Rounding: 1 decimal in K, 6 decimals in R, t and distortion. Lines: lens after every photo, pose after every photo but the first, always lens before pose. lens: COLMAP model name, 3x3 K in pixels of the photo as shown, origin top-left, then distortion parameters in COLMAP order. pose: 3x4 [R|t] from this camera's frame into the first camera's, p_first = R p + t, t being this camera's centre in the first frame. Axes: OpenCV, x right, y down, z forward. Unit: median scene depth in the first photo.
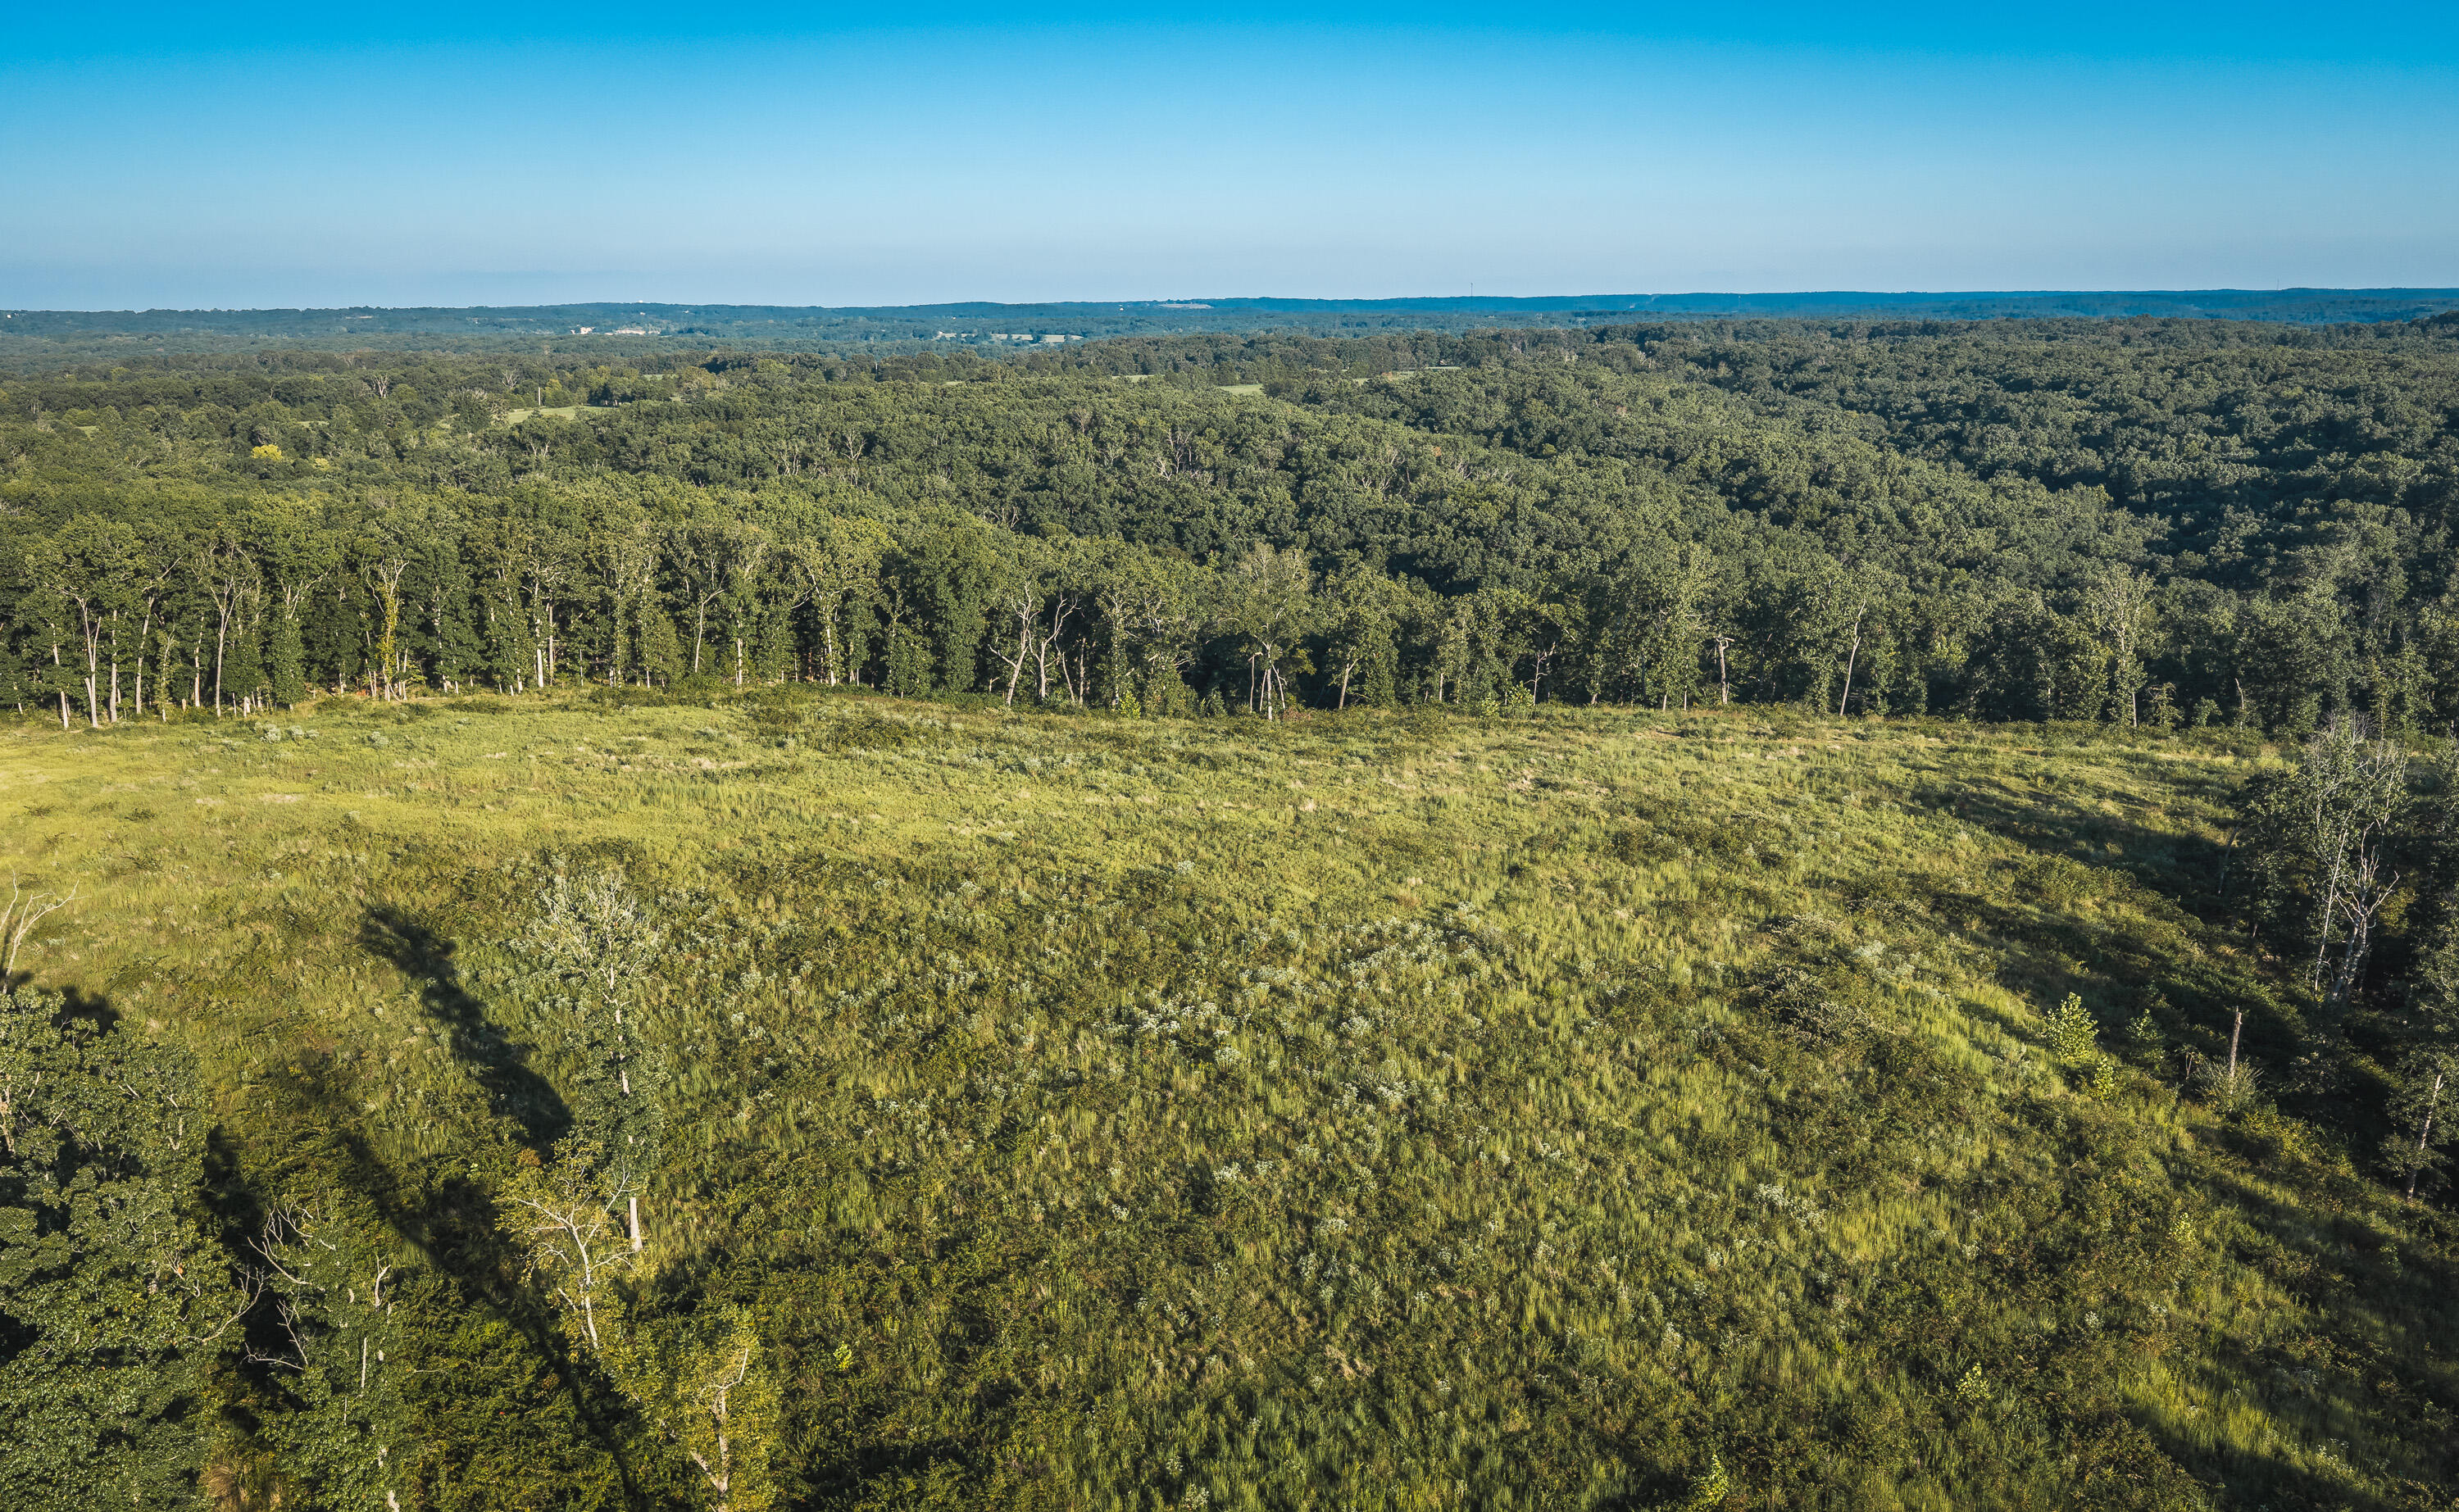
lens RADIAL K [[2107.5, 0, 1232.7], [0, 2107.5, 837.2], [0, 0, 1]] dist [0.029259, -0.056932]
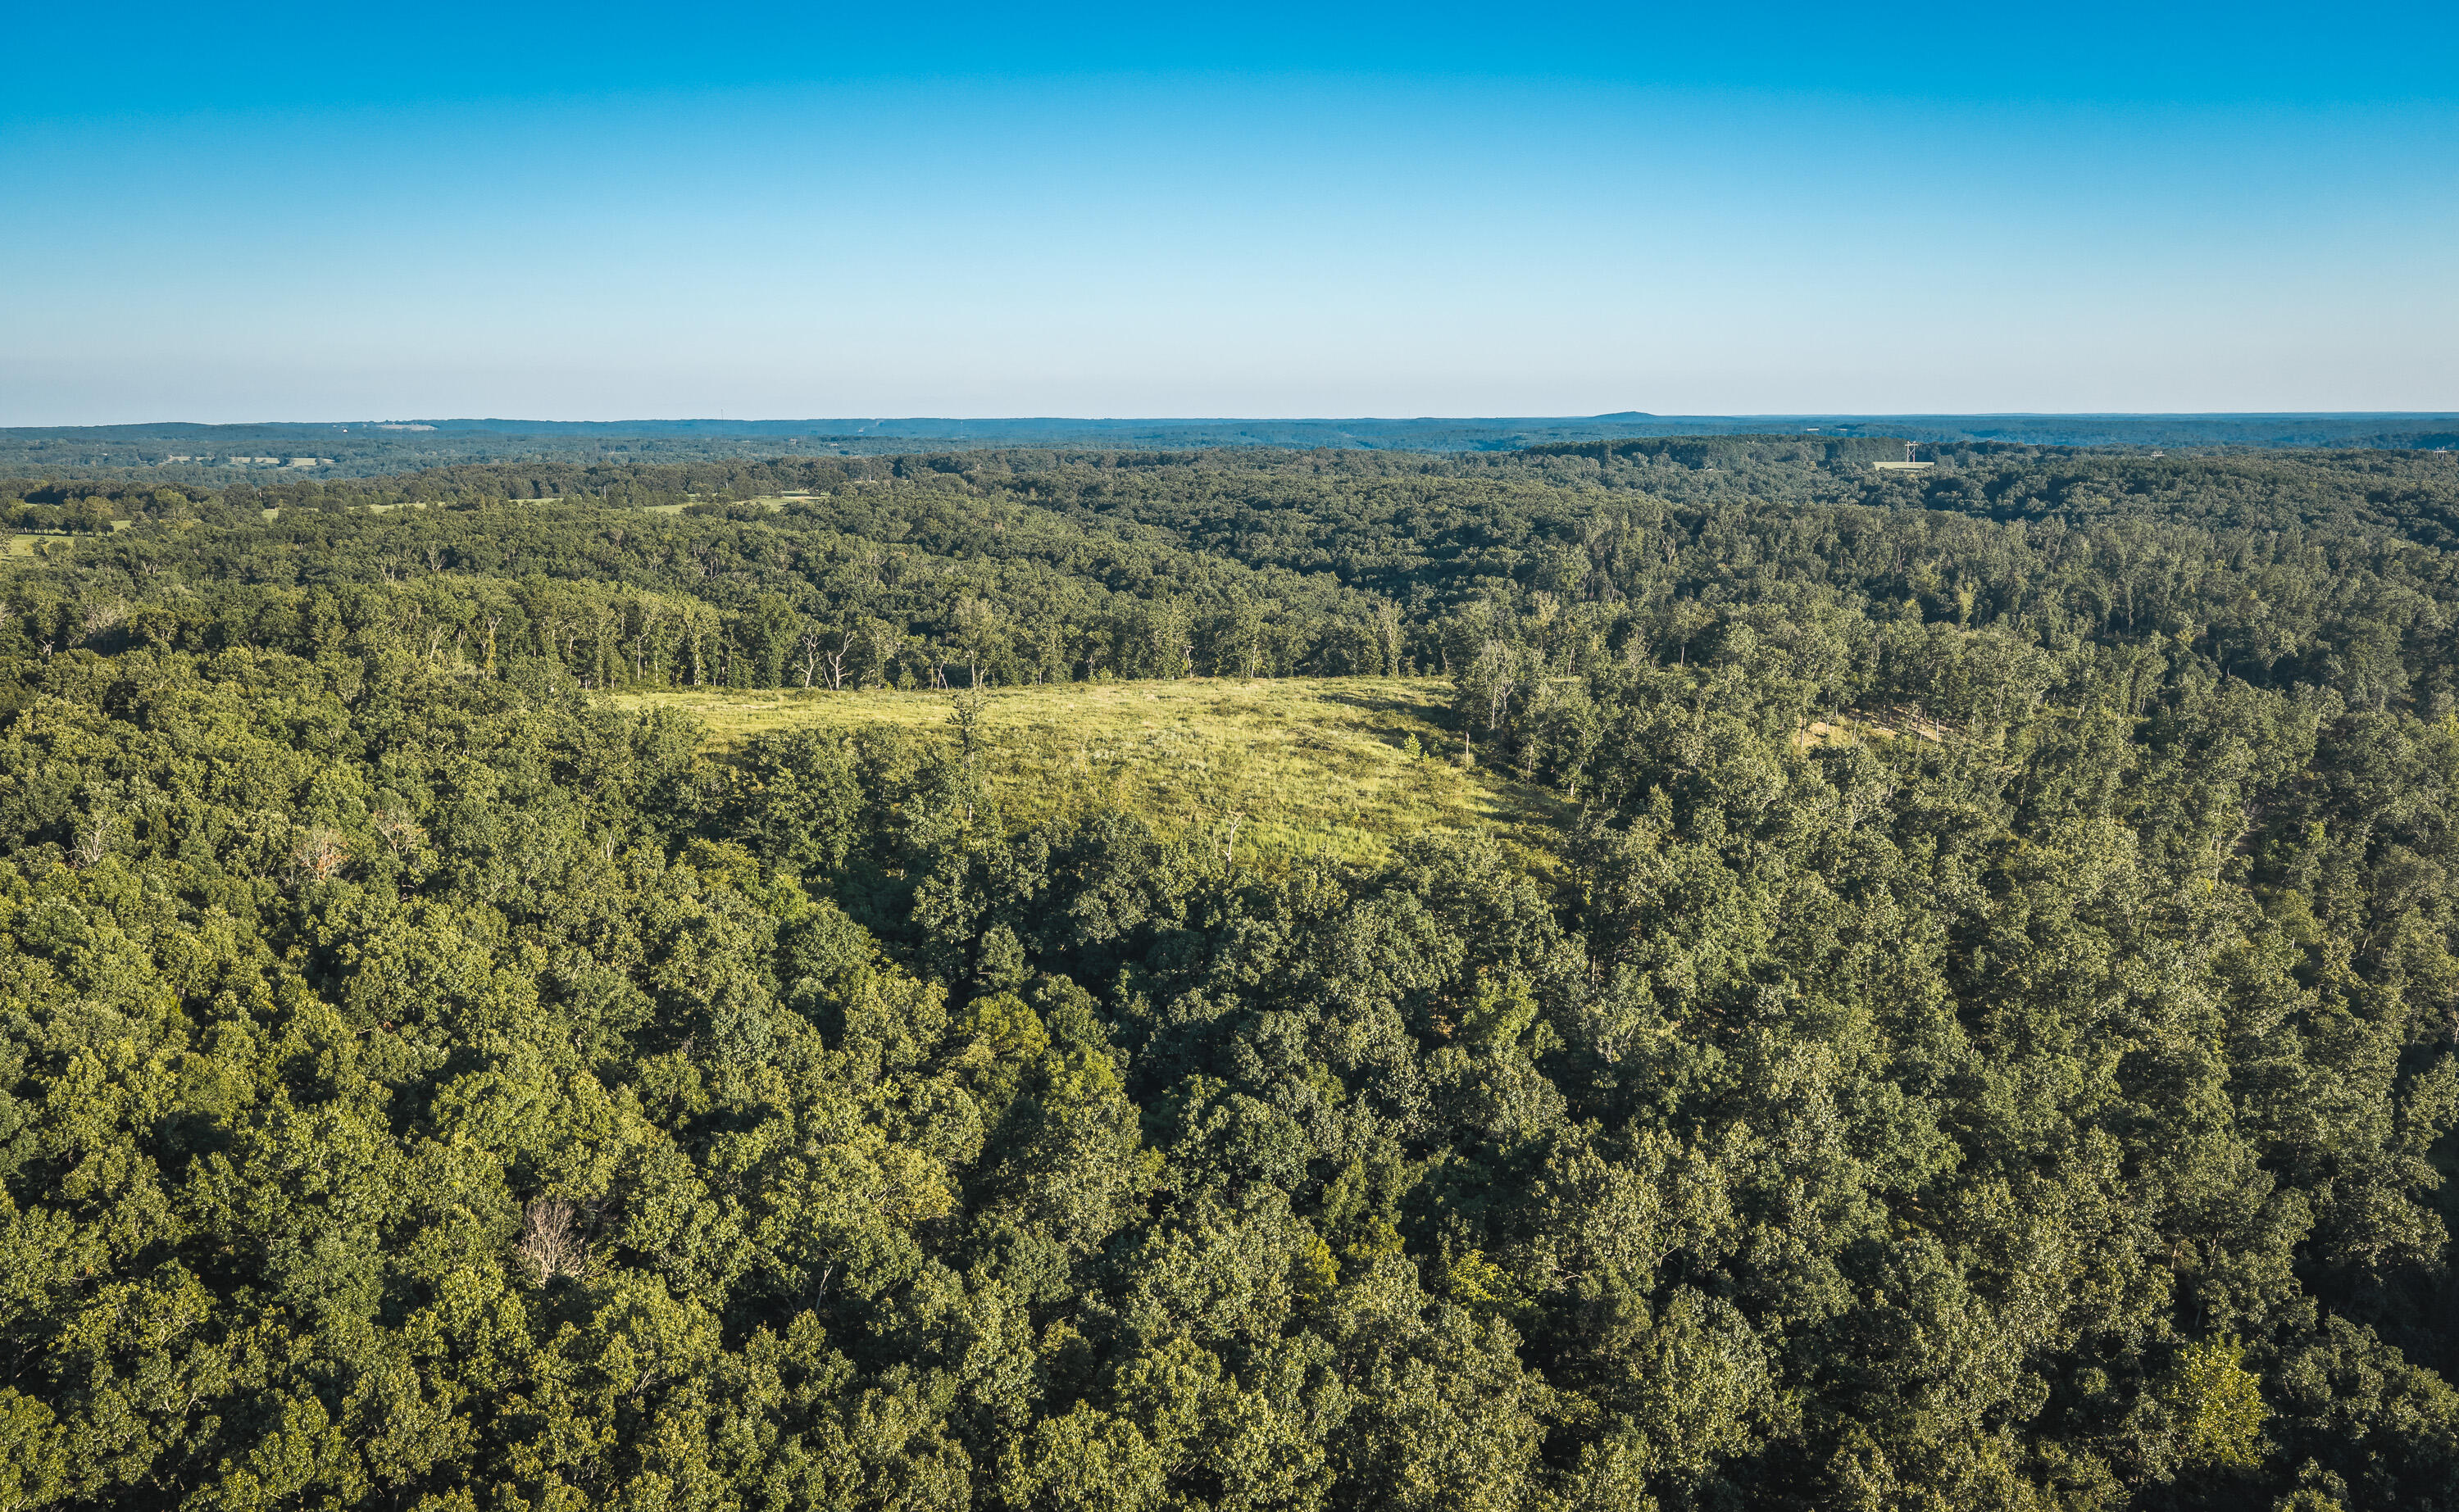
lens RADIAL K [[2107.5, 0, 1232.7], [0, 2107.5, 837.2], [0, 0, 1]] dist [0.029259, -0.056932]
pose [[0.933687, -0.064283, 0.352272, -0.188477], [0.083168, 0.995783, -0.038723, 0.070592], [-0.348297, 0.065453, 0.935096, -0.348604]]
